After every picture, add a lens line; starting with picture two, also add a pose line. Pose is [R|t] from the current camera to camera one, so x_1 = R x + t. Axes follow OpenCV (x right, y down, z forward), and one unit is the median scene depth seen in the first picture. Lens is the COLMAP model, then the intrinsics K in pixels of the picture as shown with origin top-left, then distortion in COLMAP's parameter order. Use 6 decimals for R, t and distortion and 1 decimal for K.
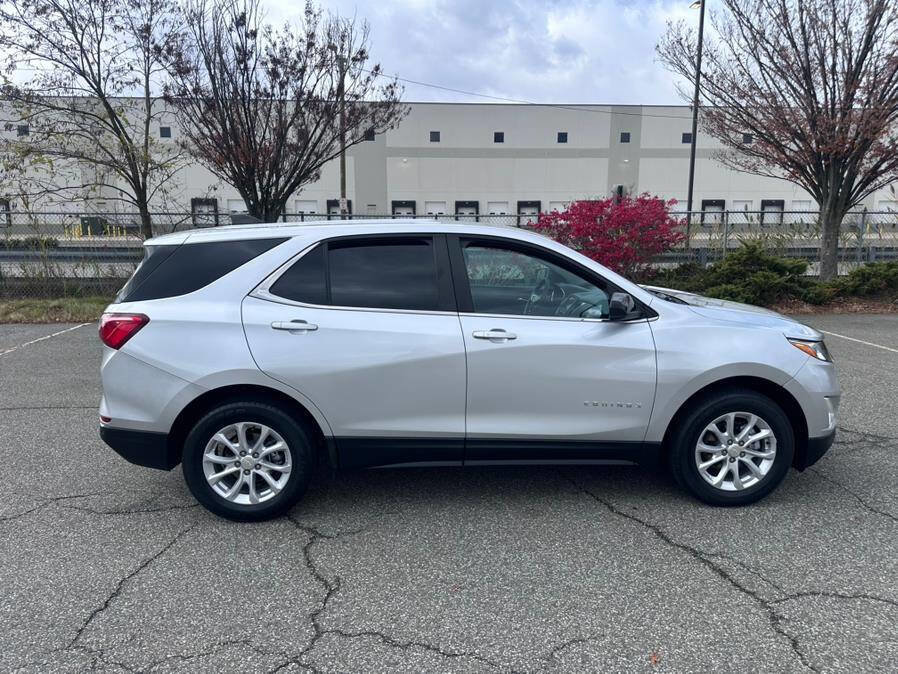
lens RADIAL K [[629.8, 0, 447.3], [0, 629.8, 336.0], [0, 0, 1]] dist [0.044514, -0.052174]
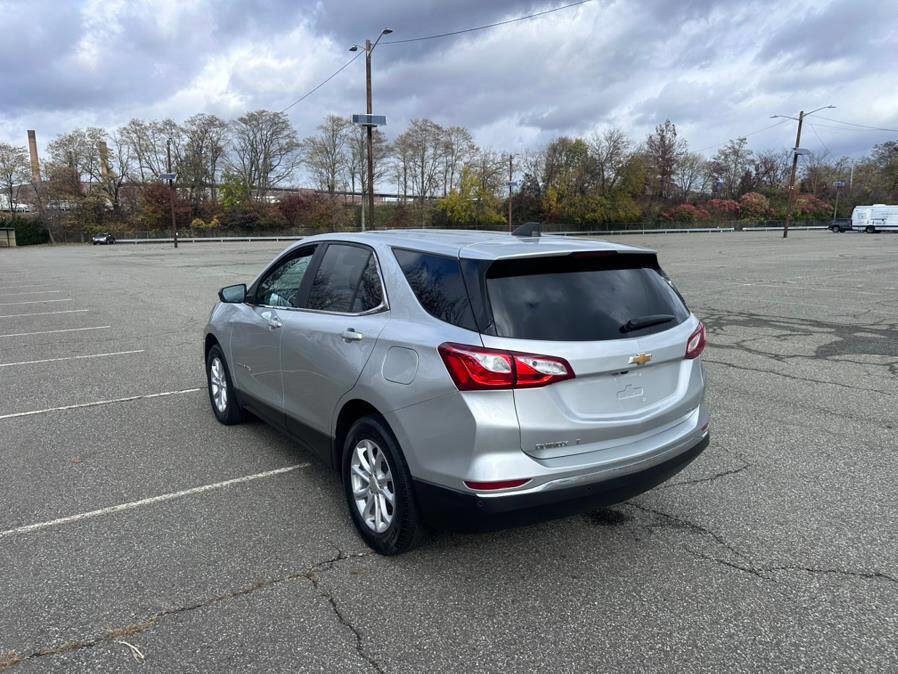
lens RADIAL K [[629.8, 0, 440.1], [0, 629.8, 331.9], [0, 0, 1]] dist [0.044514, -0.052174]
pose [[-0.521480, -0.126438, 0.843844, -1.175996], [0.164237, 0.955594, 0.244678, -0.332815], [-0.837308, 0.266185, -0.477557, 1.830400]]
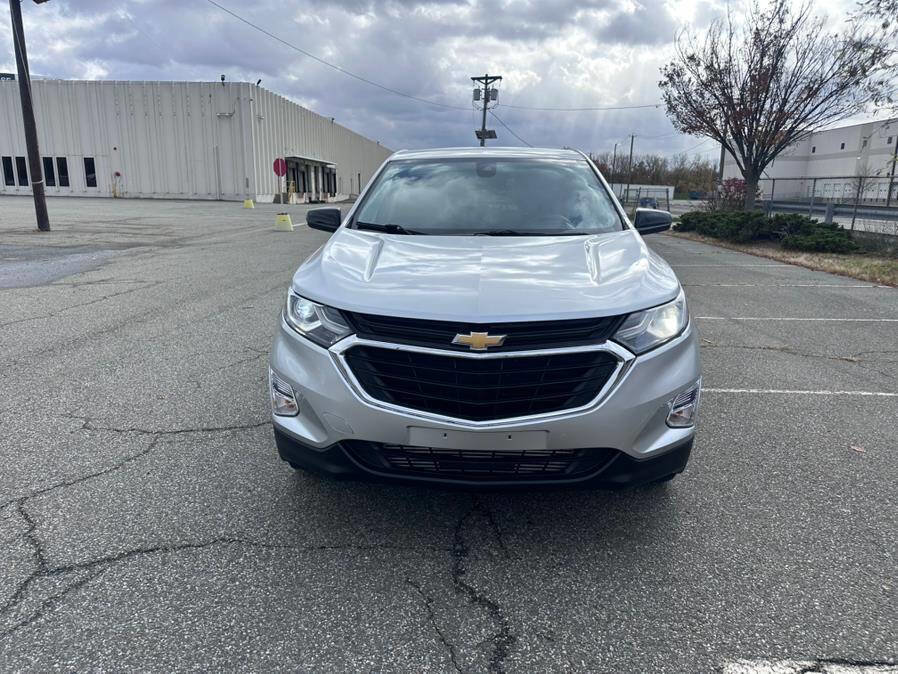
lens RADIAL K [[629.8, 0, 453.9], [0, 629.8, 335.7], [0, 0, 1]] dist [0.044514, -0.052174]
pose [[-0.112787, 0.218590, -0.969277, 1.322248], [-0.189368, 0.952892, 0.236930, -0.151214], [0.975407, 0.210272, -0.066080, 1.309840]]
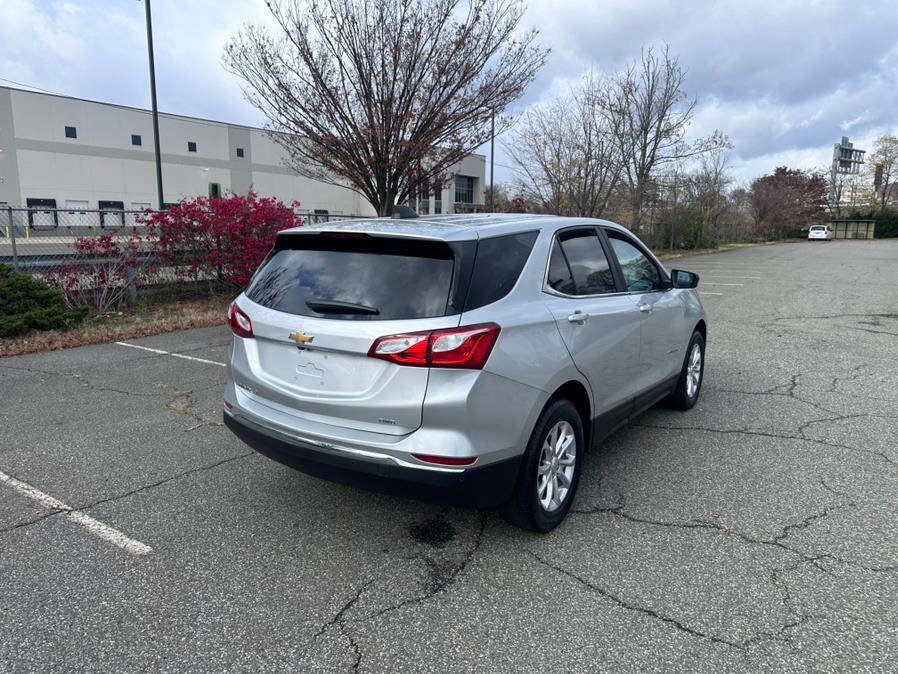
lens RADIAL K [[629.8, 0, 447.9], [0, 629.8, 336.6], [0, 0, 1]] dist [0.044514, -0.052174]
pose [[0.617756, -0.129430, 0.775645, -1.146823], [0.132327, 0.989406, 0.059708, -0.072842], [-0.775156, 0.065754, 0.628339, 0.519677]]
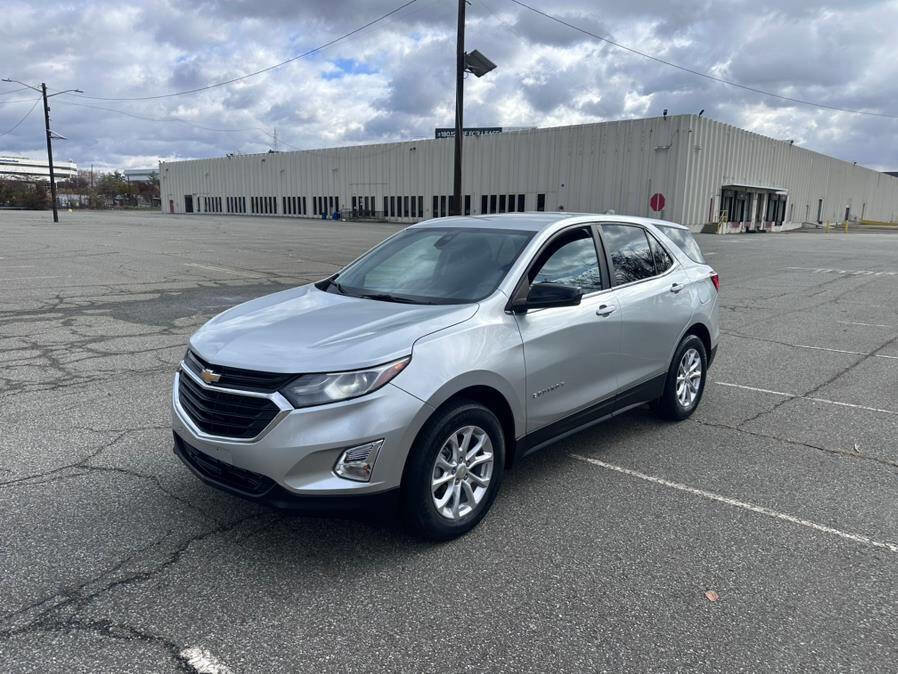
lens RADIAL K [[629.8, 0, 442.6], [0, 629.8, 334.5], [0, 0, 1]] dist [0.044514, -0.052174]
pose [[-0.721488, 0.122120, -0.681573, 1.077320], [-0.132468, 0.941801, 0.308972, -0.376568], [0.679637, 0.313206, -0.663321, 2.089396]]
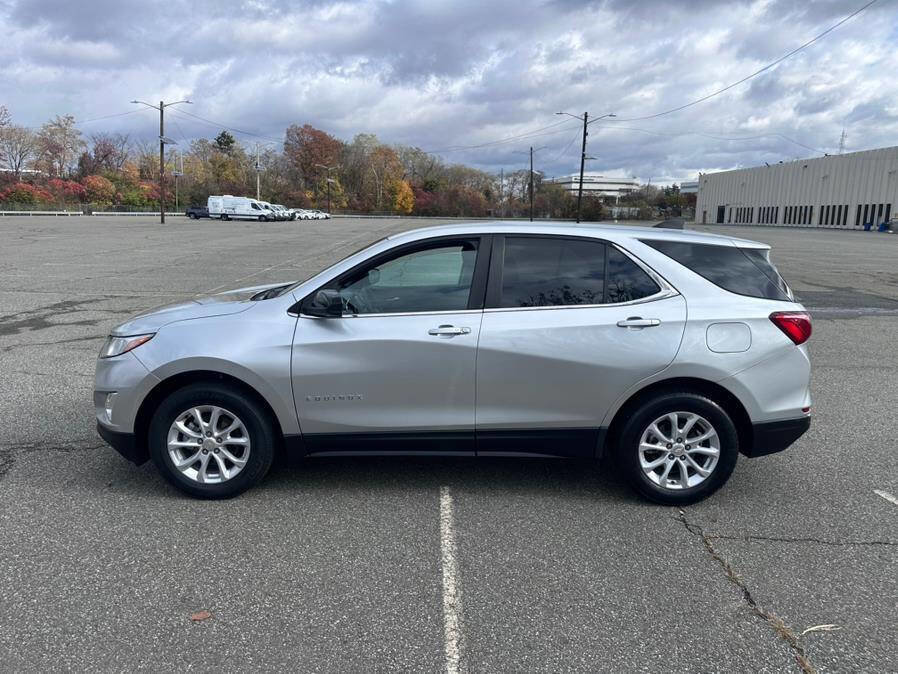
lens RADIAL K [[629.8, 0, 457.7], [0, 629.8, 322.7], [0, 0, 1]] dist [0.044514, -0.052174]
pose [[-0.999463, -0.020793, 0.025327, 0.009829], [-0.011075, 0.941751, 0.336128, -0.462295], [-0.030841, 0.335667, -0.941476, 2.485561]]
